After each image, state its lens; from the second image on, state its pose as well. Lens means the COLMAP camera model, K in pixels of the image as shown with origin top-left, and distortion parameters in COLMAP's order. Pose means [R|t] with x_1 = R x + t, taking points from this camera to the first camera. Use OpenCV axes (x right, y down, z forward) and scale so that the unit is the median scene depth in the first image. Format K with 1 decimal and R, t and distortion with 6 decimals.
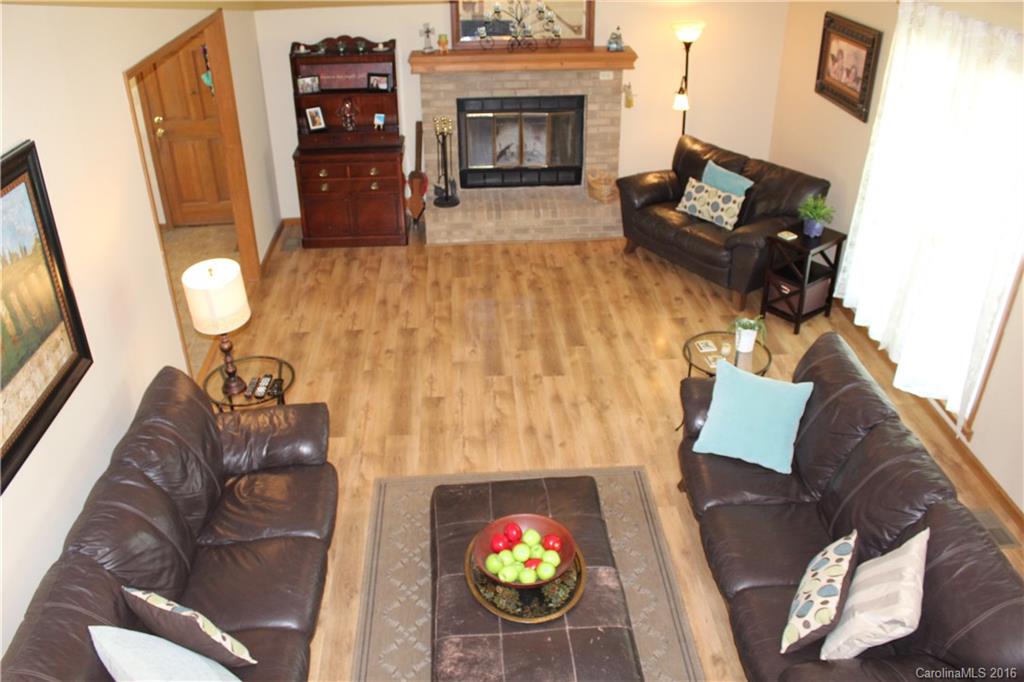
lens RADIAL K [[858.8, 0, 509.4], [0, 858.8, 341.8], [0, 0, 1]] dist [-0.121564, 0.065474]
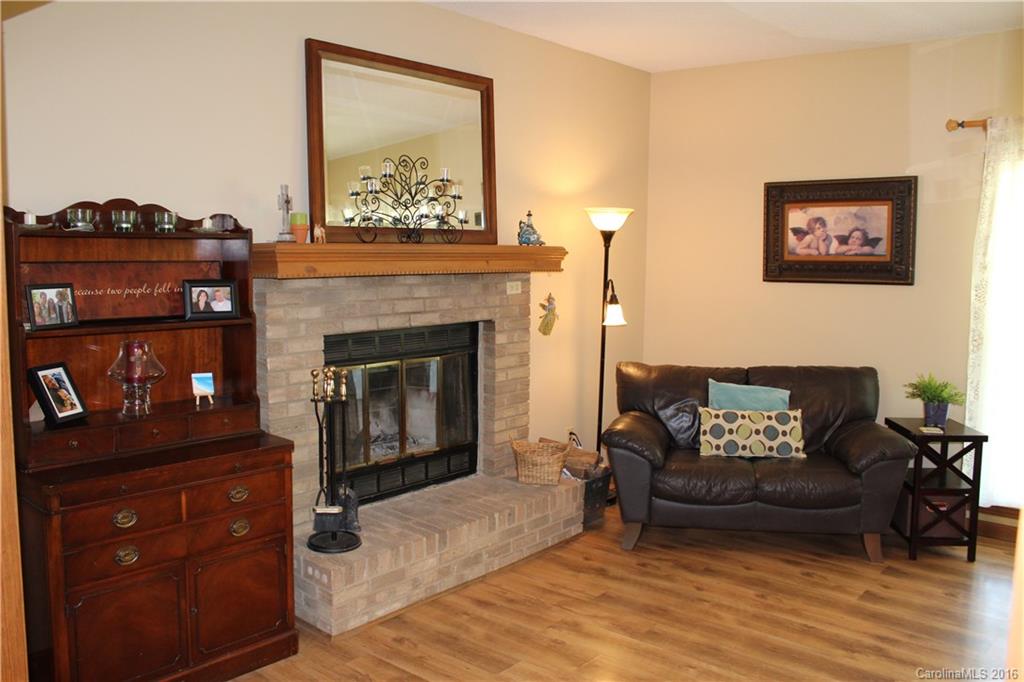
lens RADIAL K [[858.8, 0, 514.5], [0, 858.8, 344.6], [0, 0, 1]] dist [-0.121564, 0.065474]
pose [[0.692369, -0.065095, 0.718601, -0.358959], [0.348968, 0.901907, -0.254529, -0.111287], [-0.631543, 0.426997, 0.647169, 0.604844]]
